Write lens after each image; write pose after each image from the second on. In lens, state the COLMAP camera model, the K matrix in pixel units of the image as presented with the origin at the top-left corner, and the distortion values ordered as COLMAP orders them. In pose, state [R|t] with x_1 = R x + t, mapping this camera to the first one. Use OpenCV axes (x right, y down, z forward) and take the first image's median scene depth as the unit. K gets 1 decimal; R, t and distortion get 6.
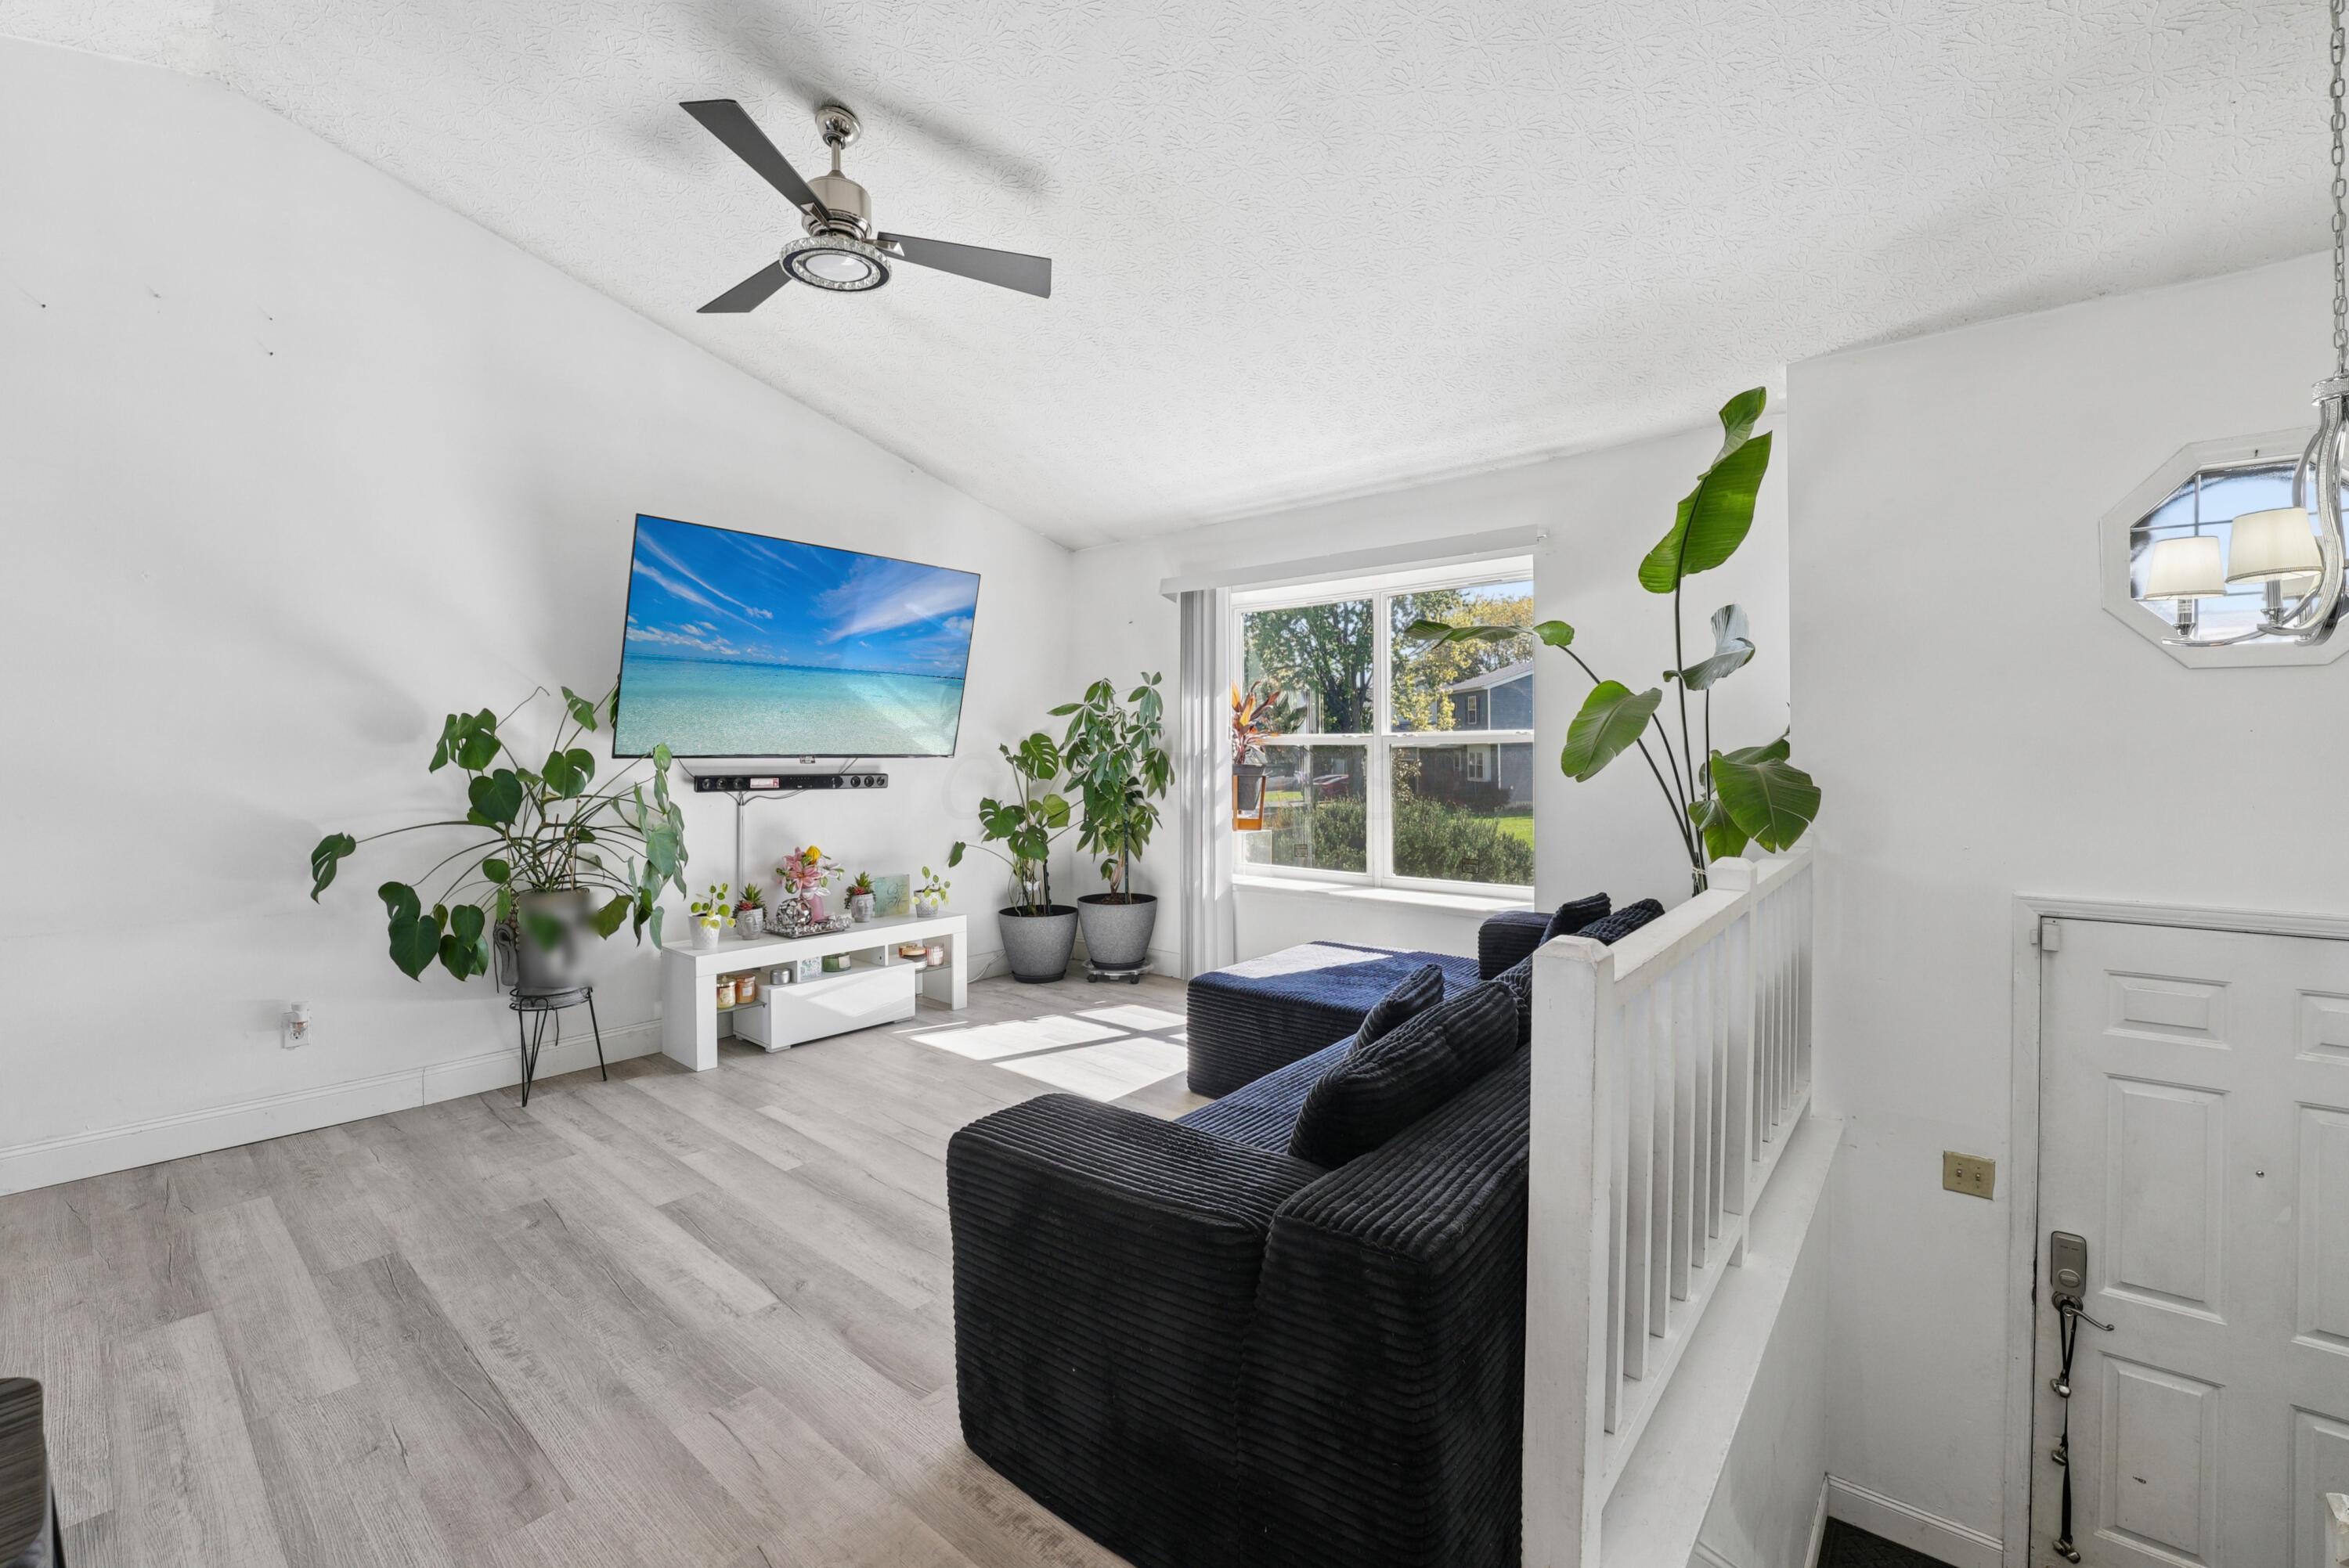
lens RADIAL K [[981.0, 0, 1156.7], [0, 981.0, 751.5], [0, 0, 1]] dist [-0.016221, 0.000254]
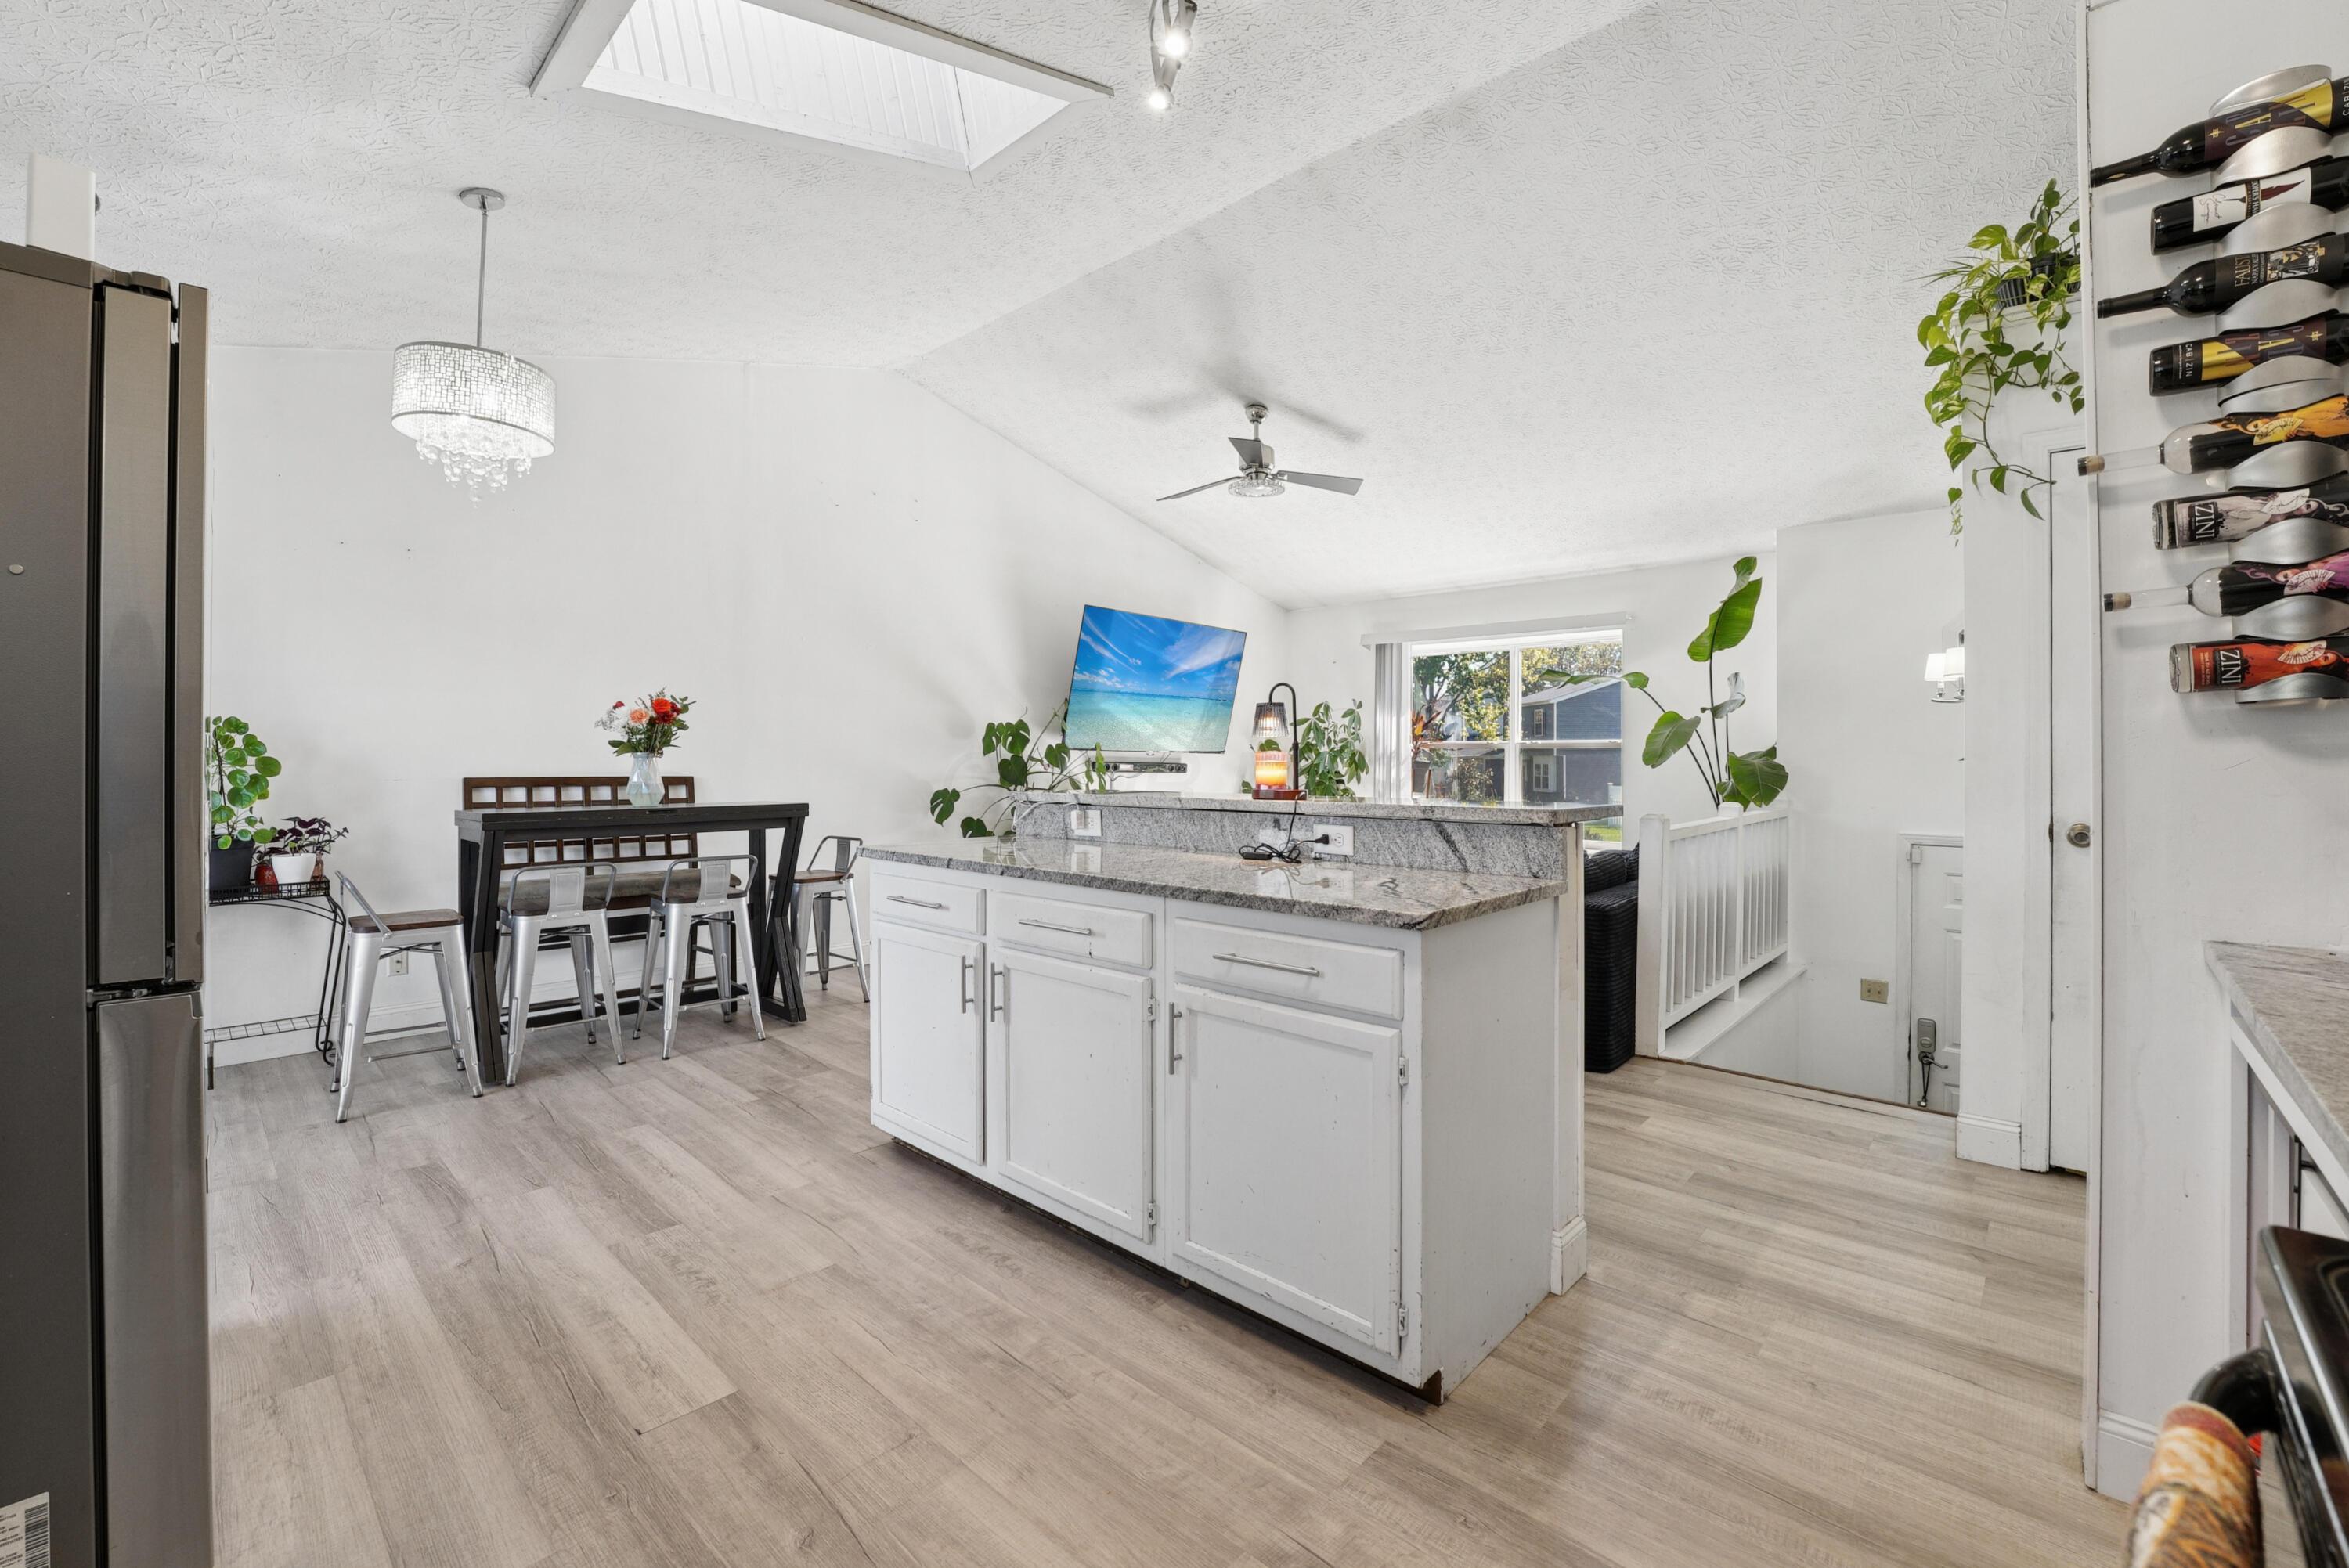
lens RADIAL K [[968.3, 0, 1185.3], [0, 968.3, 747.2], [0, 0, 1]] dist [-0.008927, 0.000388]
pose [[0.999339, 0.012709, -0.034063, -0.321477], [-0.013132, 0.999839, -0.012223, 0.022090], [0.033902, 0.012662, 0.999345, -0.705371]]
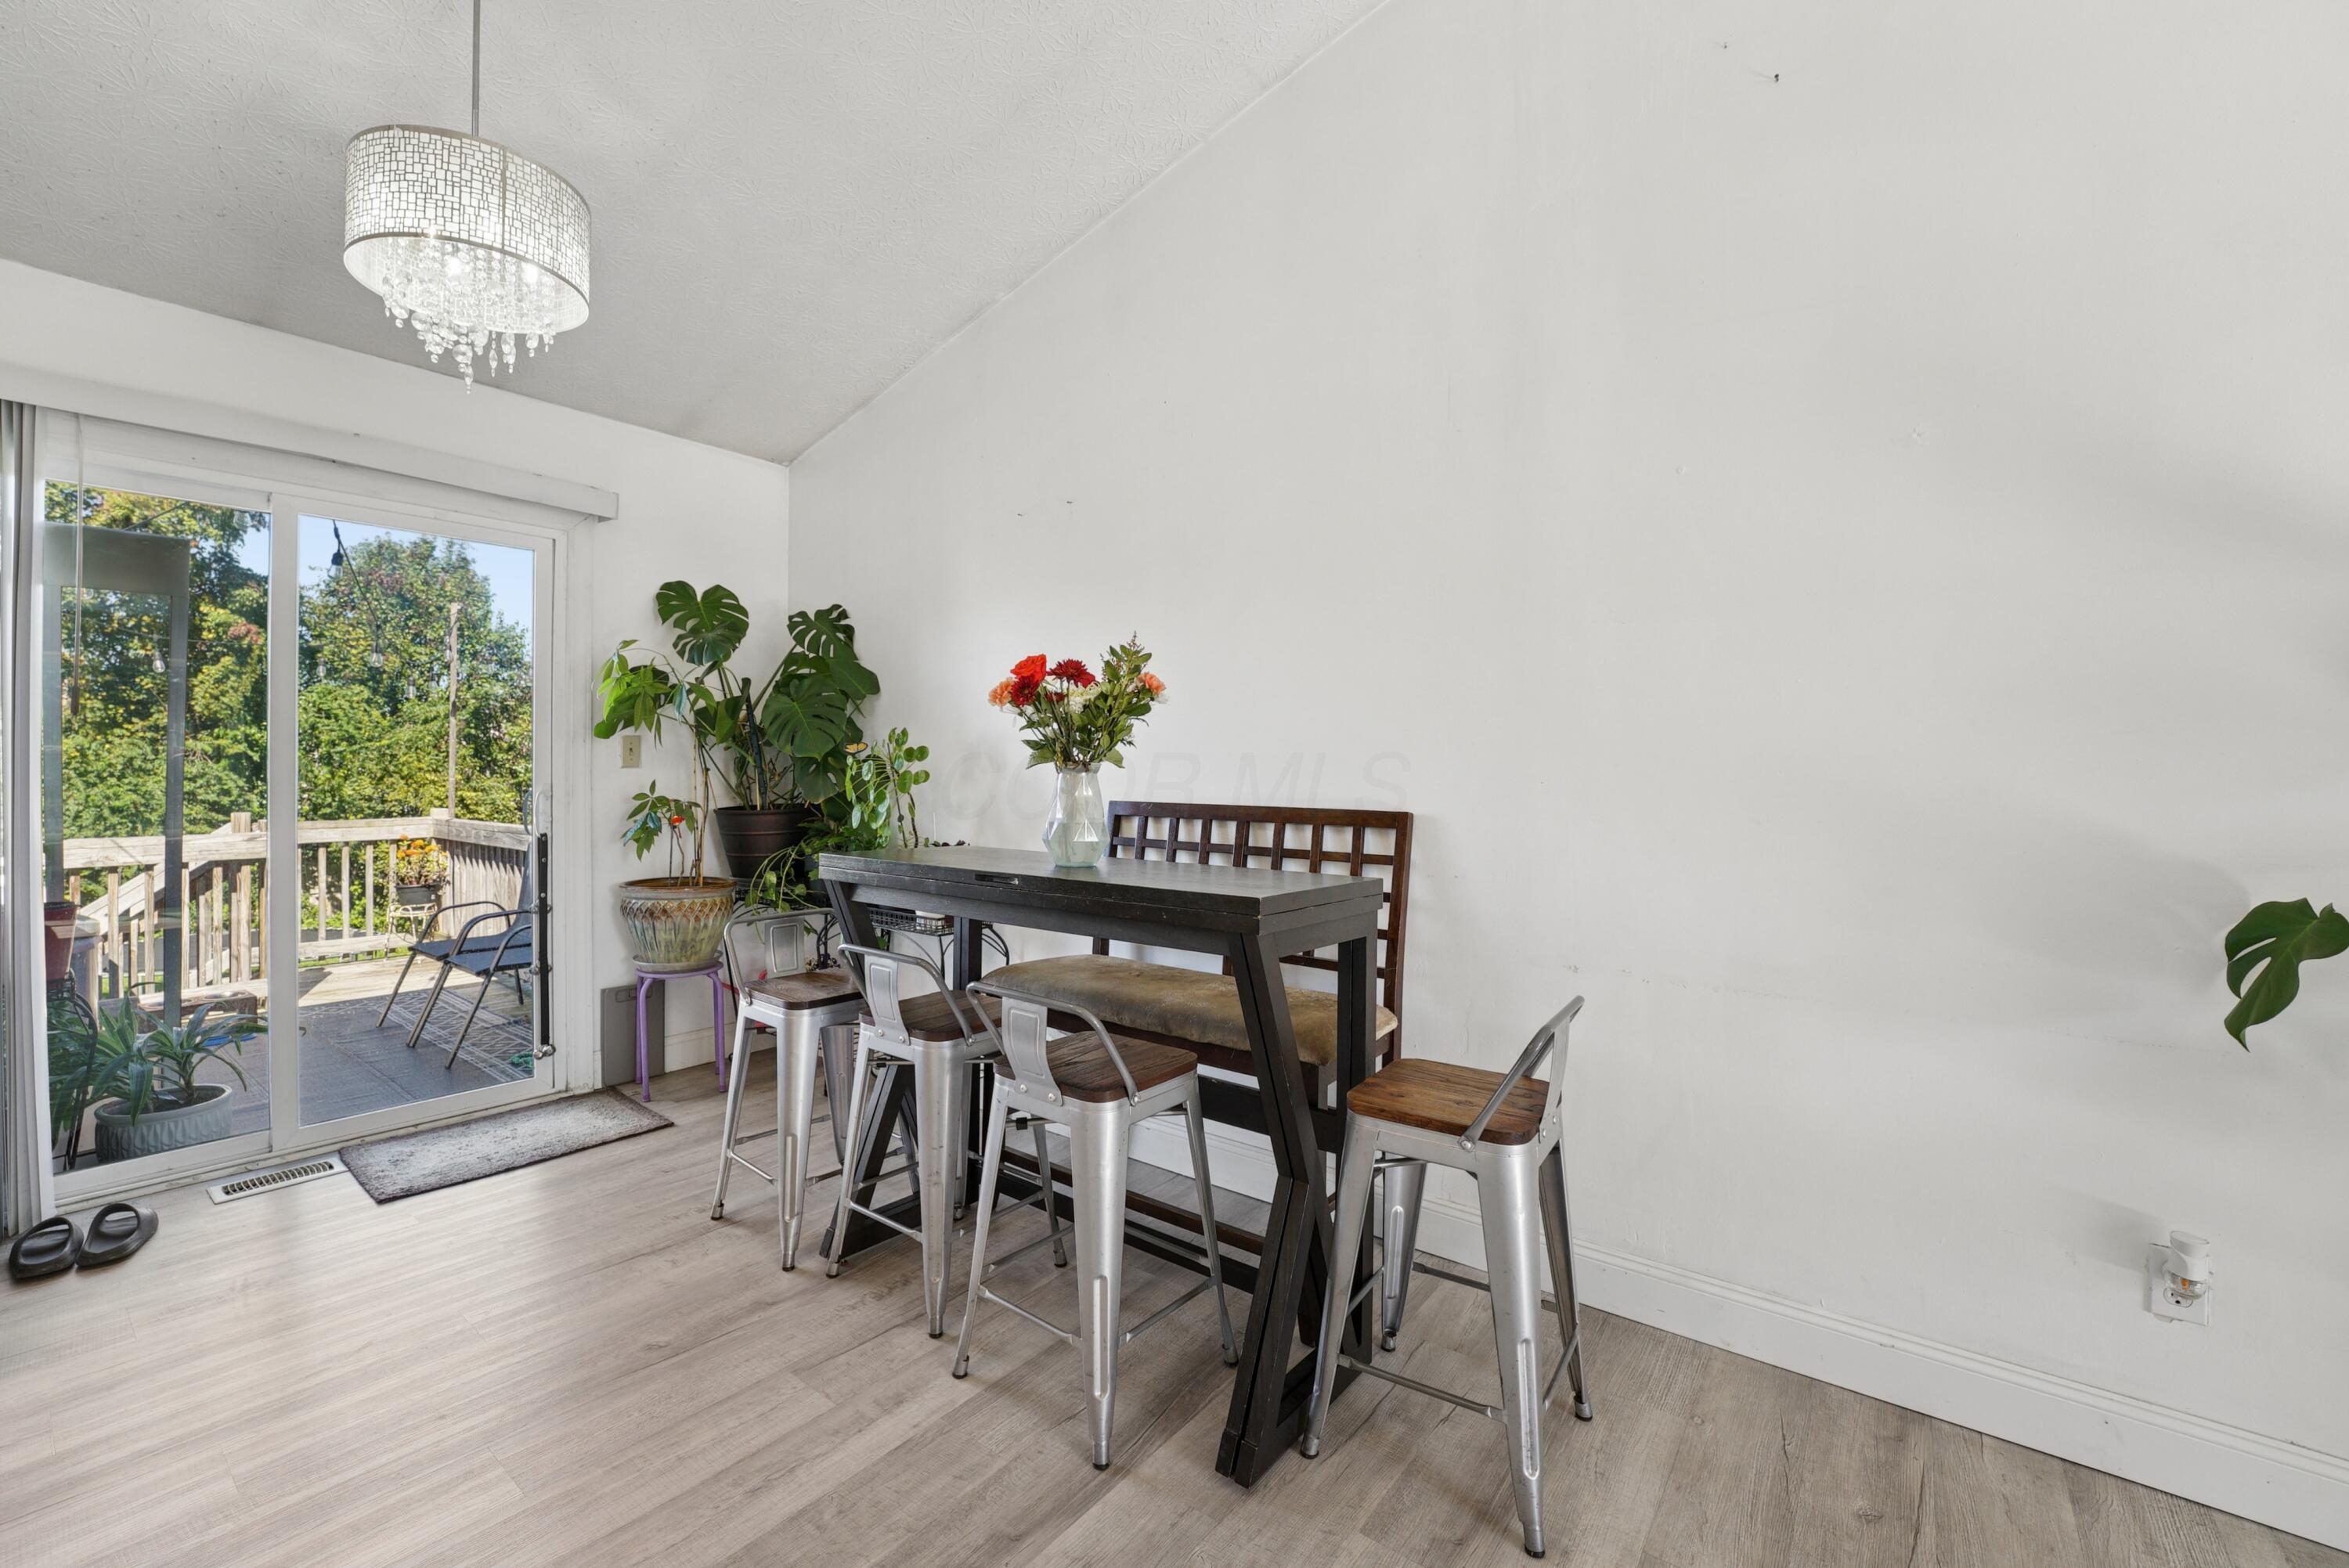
lens RADIAL K [[963.7, 0, 1155.3], [0, 963.7, 779.7], [0, 0, 1]] dist [-0.014590, 0.000197]
pose [[0.050650, 0.016093, -0.998587, -0.399069], [-0.011510, 0.999813, 0.015529, 0.025404], [0.998650, 0.010707, 0.050825, 0.410728]]
